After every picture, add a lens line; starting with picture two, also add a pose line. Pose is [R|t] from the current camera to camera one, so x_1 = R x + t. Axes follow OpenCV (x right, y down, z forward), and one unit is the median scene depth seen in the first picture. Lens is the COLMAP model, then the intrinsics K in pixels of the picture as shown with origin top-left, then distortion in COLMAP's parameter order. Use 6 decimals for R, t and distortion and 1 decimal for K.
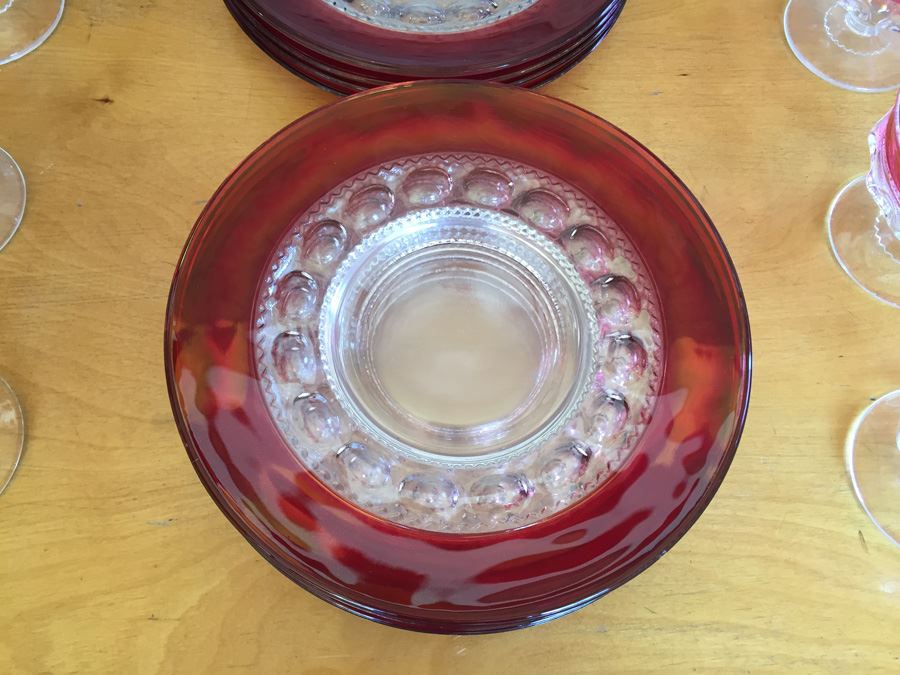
lens RADIAL K [[782.9, 0, 448.1], [0, 782.9, 333.2], [0, 0, 1]] dist [0.079361, -0.127336]
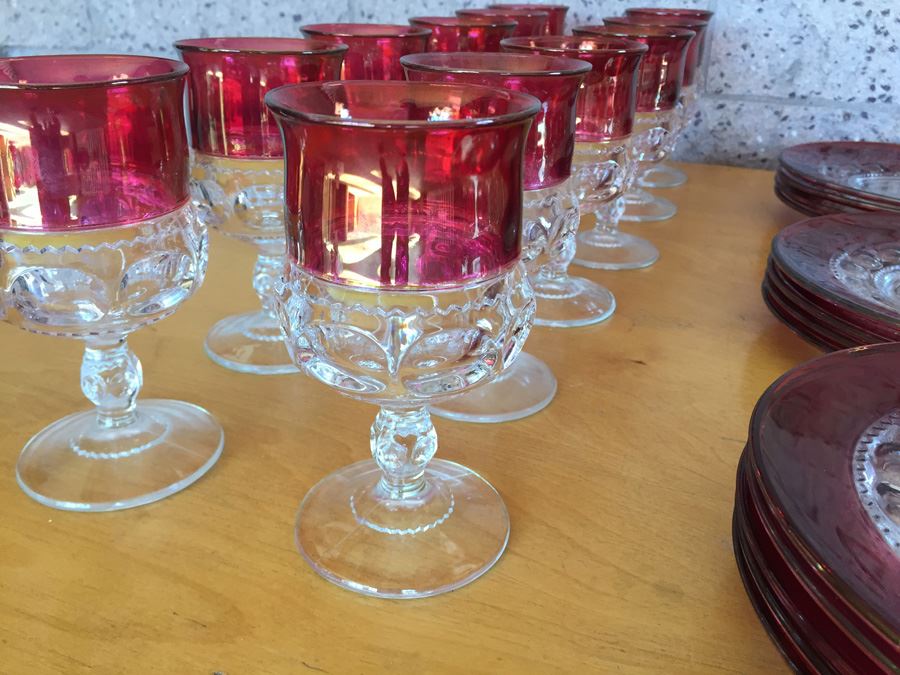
lens RADIAL K [[782.9, 0, 448.1], [0, 782.9, 333.2], [0, 0, 1]] dist [0.079361, -0.127336]
pose [[0.898528, 0.165750, -0.406416, -0.279367], [-0.404307, 0.672951, -0.619413, 0.510668], [0.170830, 0.720877, 0.671680, 0.252927]]
